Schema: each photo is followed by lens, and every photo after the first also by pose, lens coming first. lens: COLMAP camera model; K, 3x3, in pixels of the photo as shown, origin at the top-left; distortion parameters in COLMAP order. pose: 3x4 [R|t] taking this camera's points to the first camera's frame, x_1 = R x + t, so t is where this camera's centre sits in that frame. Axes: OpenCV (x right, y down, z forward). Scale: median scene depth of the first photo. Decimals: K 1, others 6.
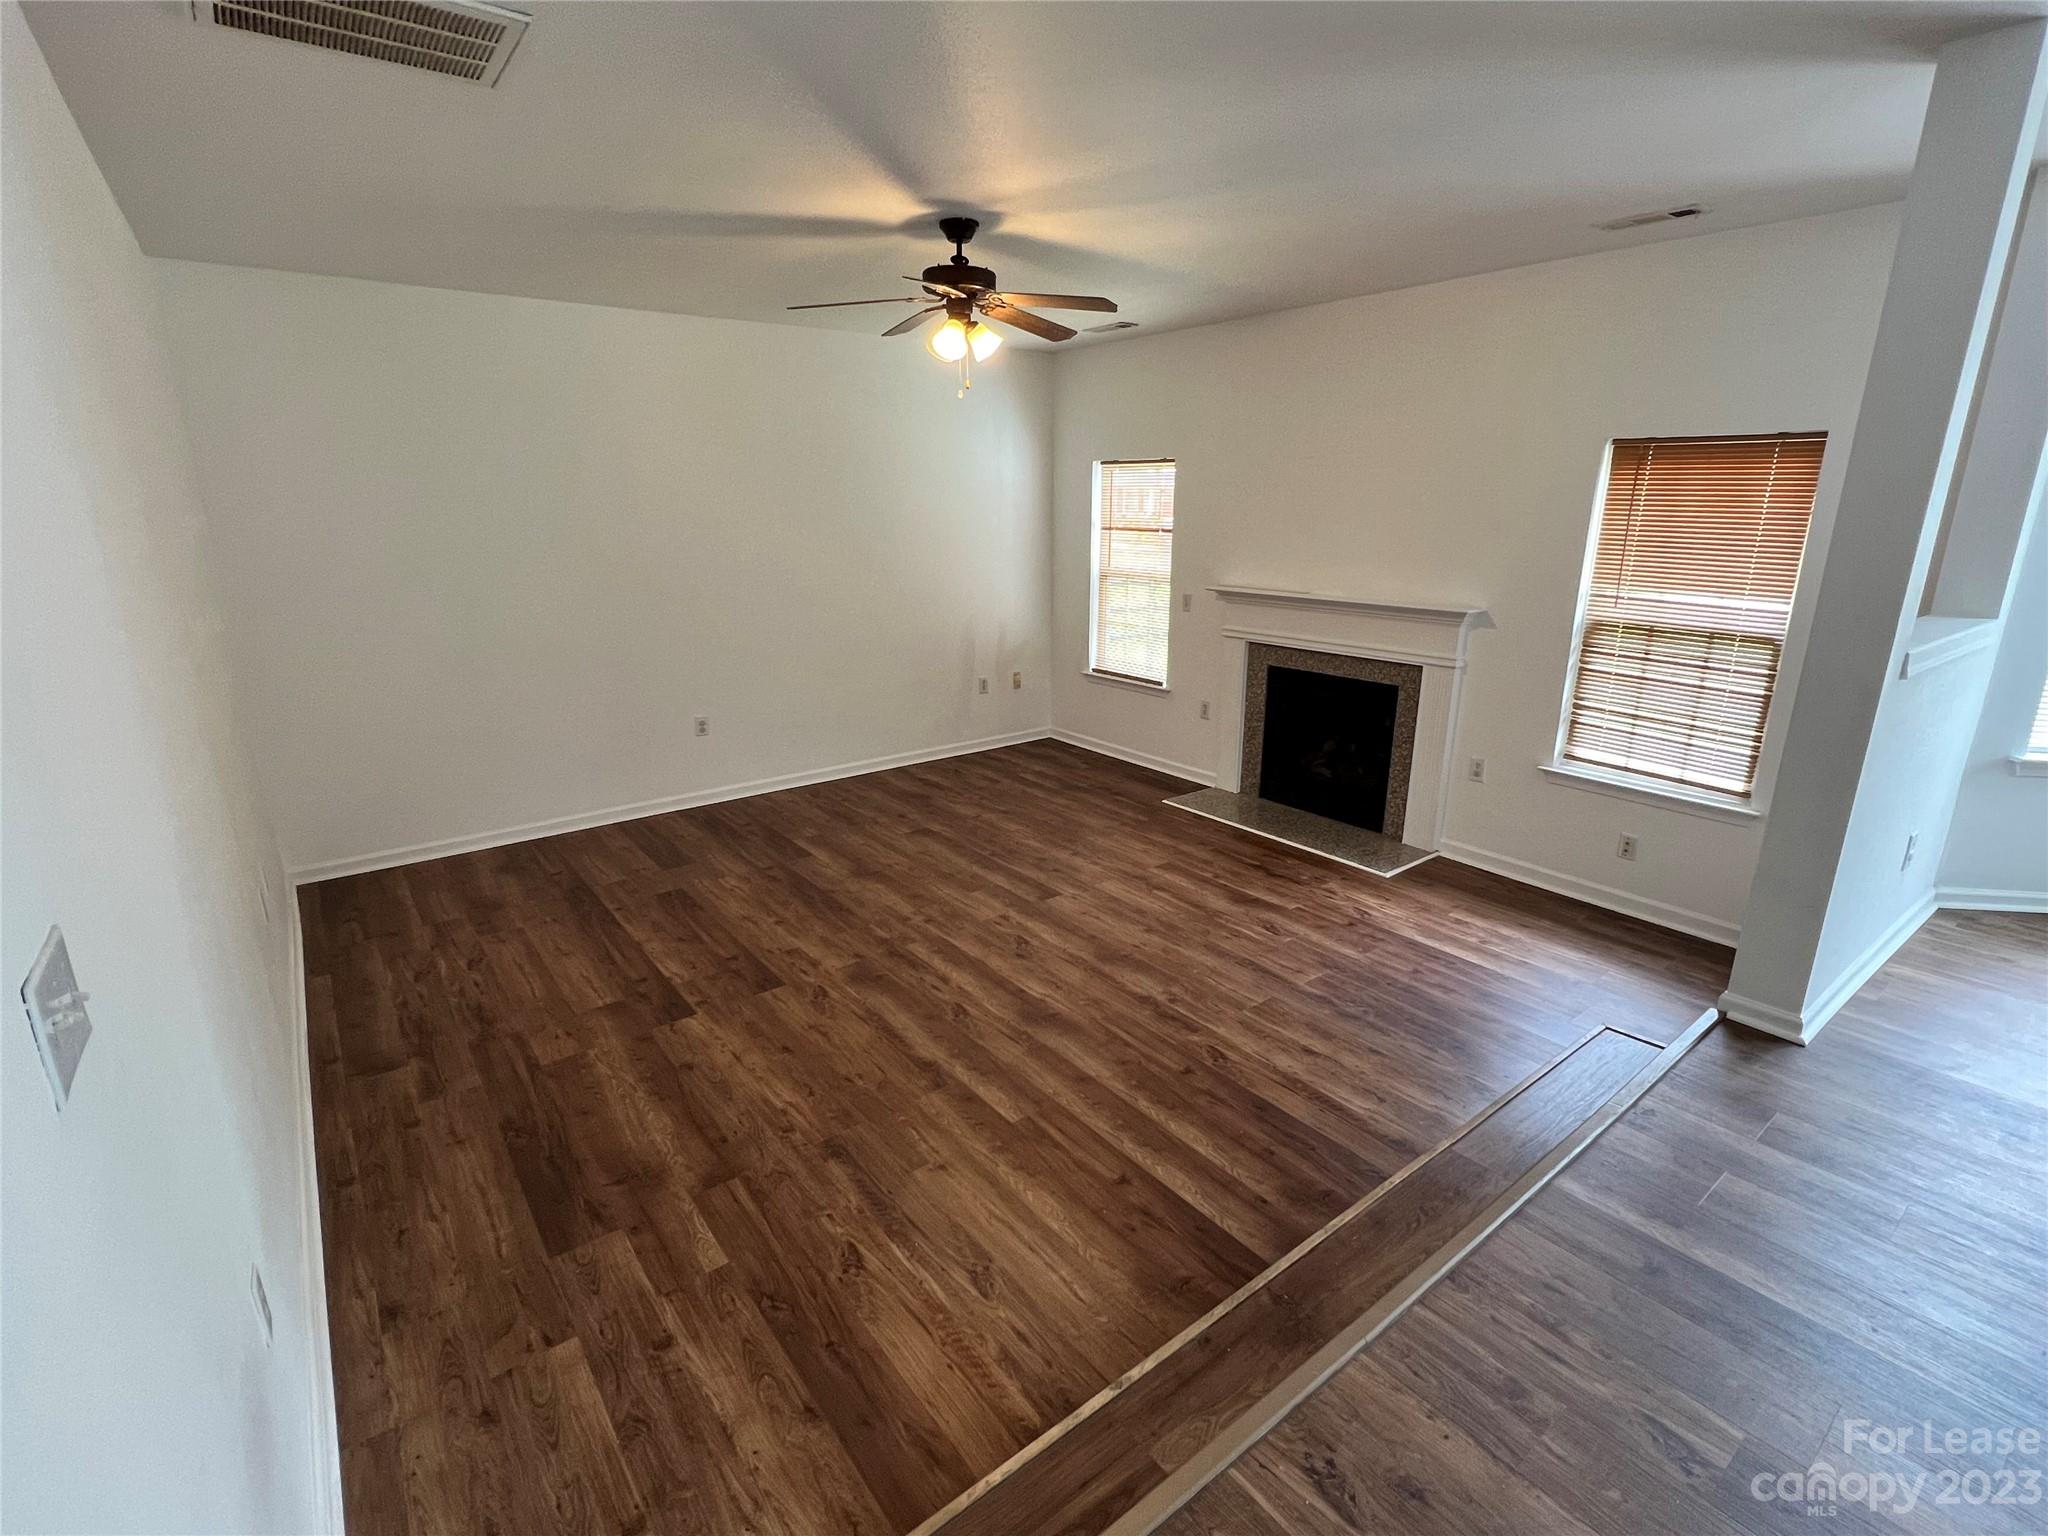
lens RADIAL K [[967.2, 0, 1017.3], [0, 967.2, 775.6], [0, 0, 1]] dist [-0.015820, -0.000061]
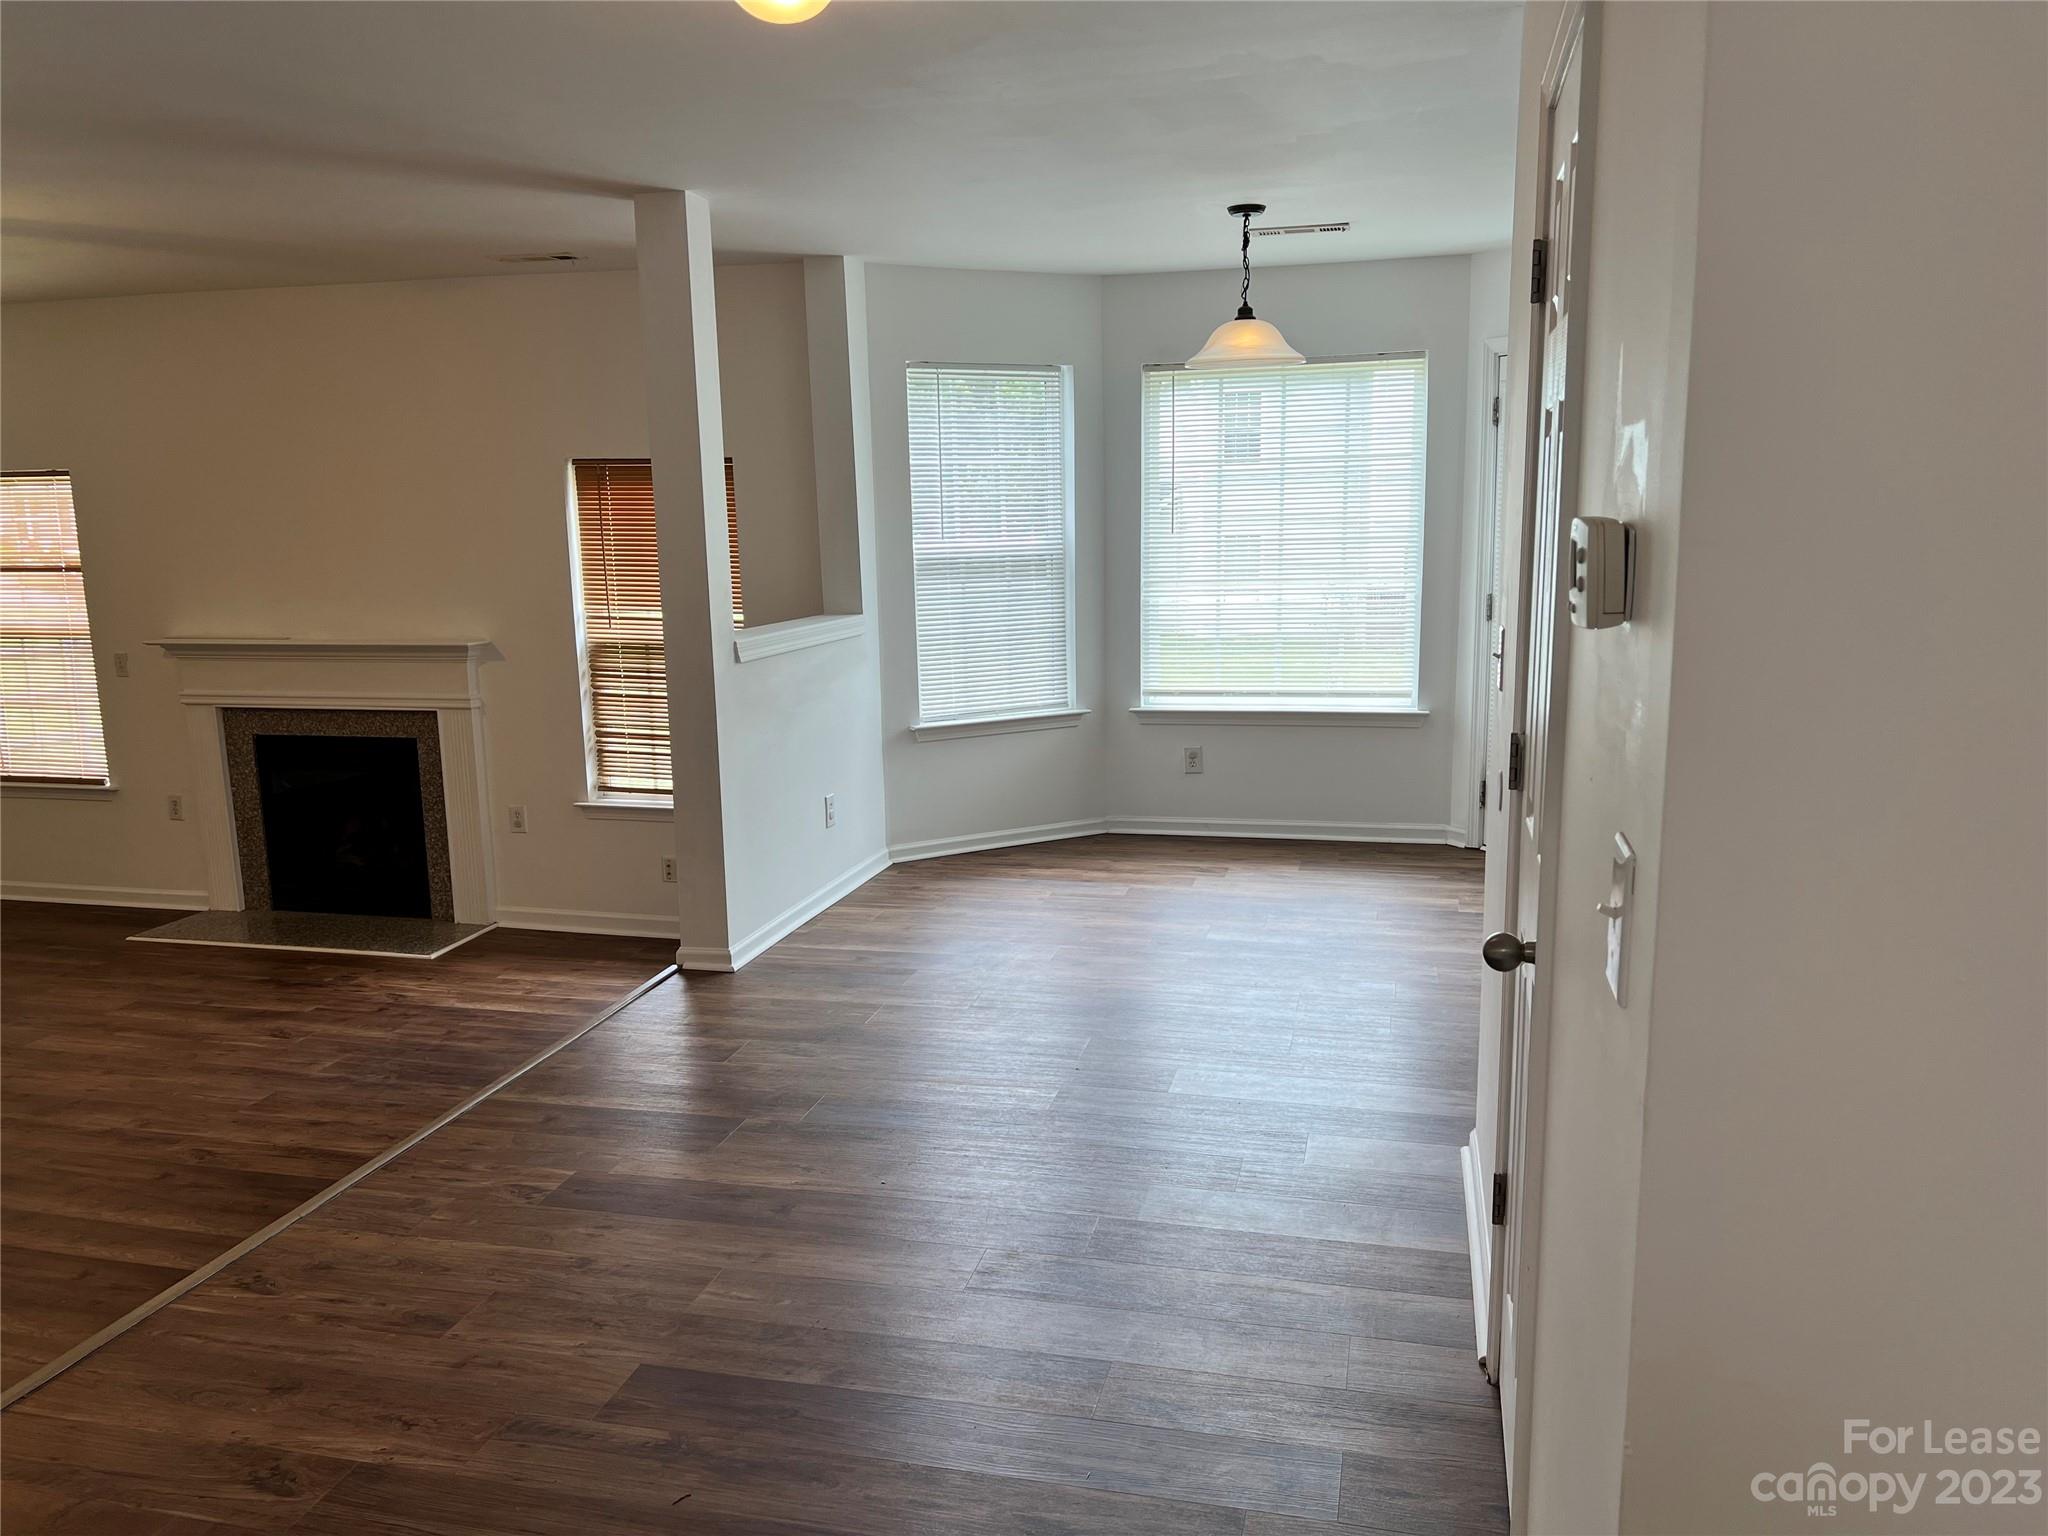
lens RADIAL K [[1513.4, 0, 1029.3], [0, 1513.4, 777.9], [0, 0, 1]] dist [-0.000632, 0.000009]
pose [[0.775974, -0.124137, 0.618430, -0.012520], [0.186383, 0.981788, -0.036790, 0.102551], [-0.602600, 0.143813, 0.784979, -0.407291]]
